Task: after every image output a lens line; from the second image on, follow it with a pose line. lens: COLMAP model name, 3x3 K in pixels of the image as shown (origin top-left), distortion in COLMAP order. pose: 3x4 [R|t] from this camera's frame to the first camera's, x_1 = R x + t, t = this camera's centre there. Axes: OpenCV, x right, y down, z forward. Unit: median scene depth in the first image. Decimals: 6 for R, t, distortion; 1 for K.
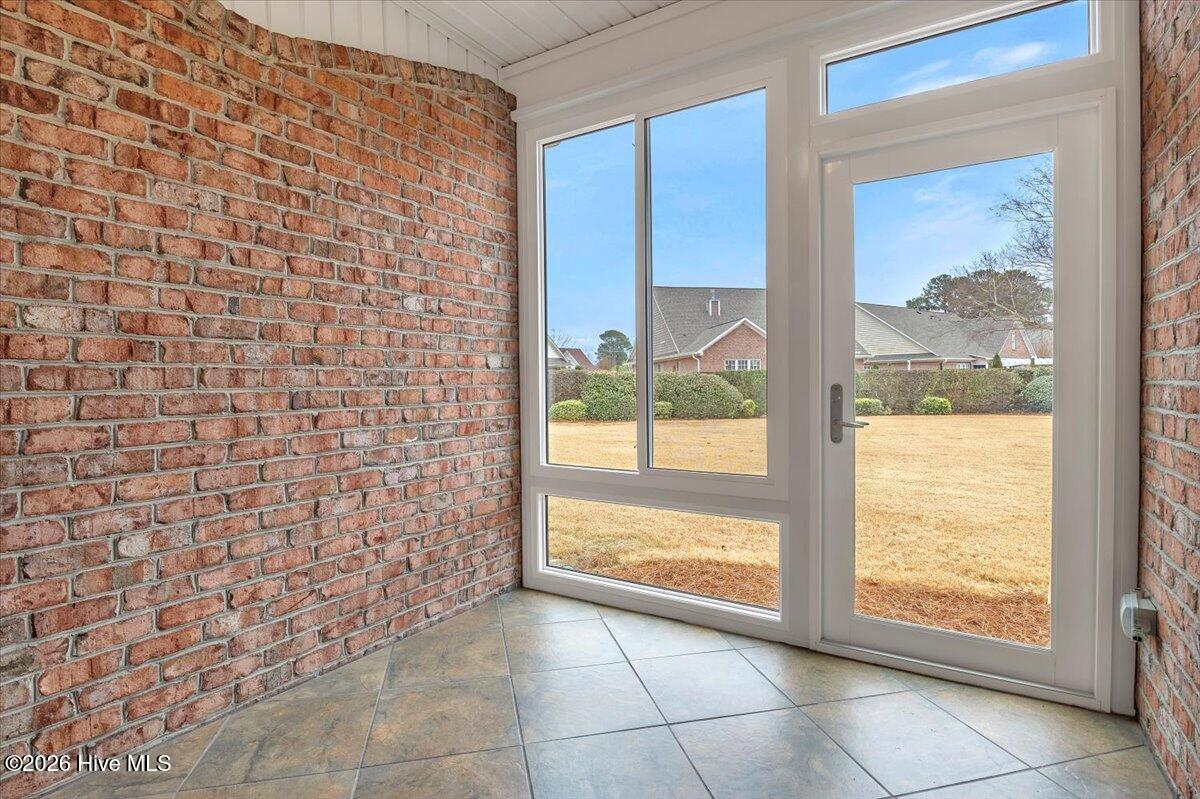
lens RADIAL K [[601.8, 0, 601.6], [0, 601.8, 393.1], [0, 0, 1]] dist [-0.001537, -0.002448]
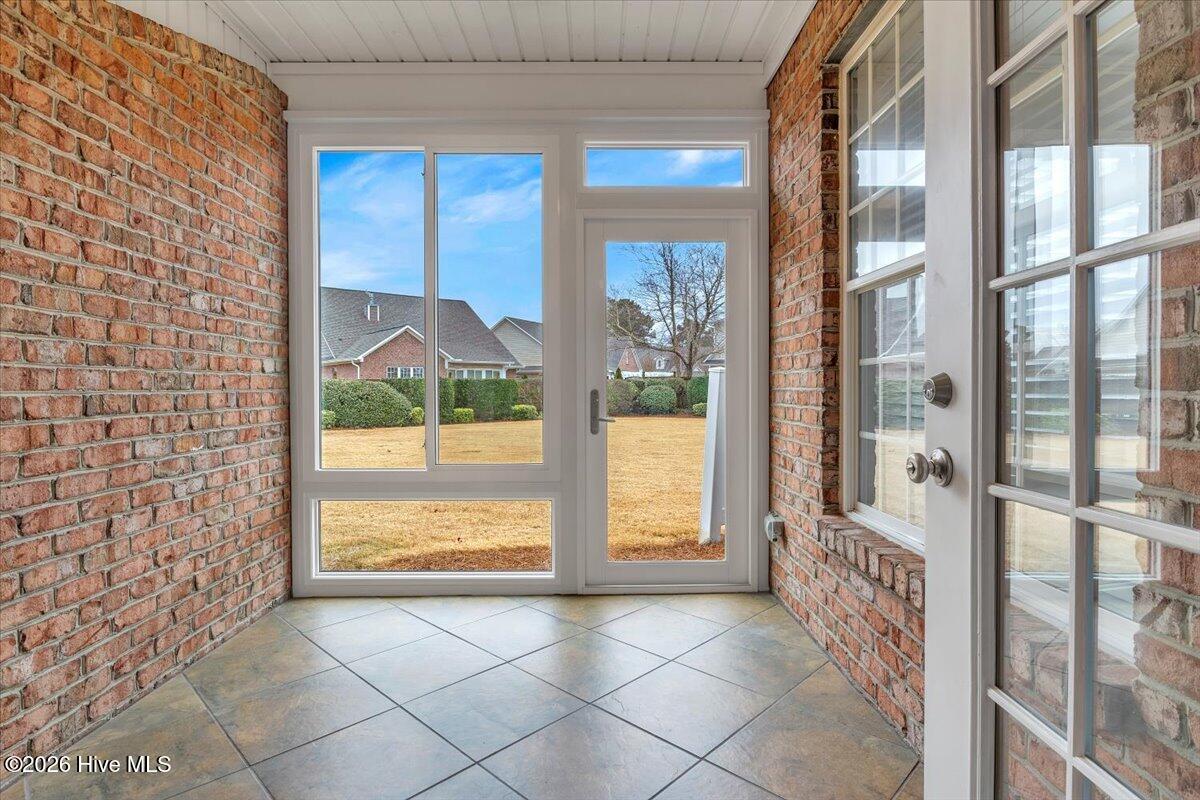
lens RADIAL K [[601.8, 0, 601.6], [0, 601.8, 393.6], [0, 0, 1]] dist [-0.001537, -0.002448]
pose [[0.842684, 0.000149, 0.538408, -0.321715], [0.006718, 0.999919, -0.010792, 0.008283], [-0.538366, 0.012711, 0.842615, -0.128695]]
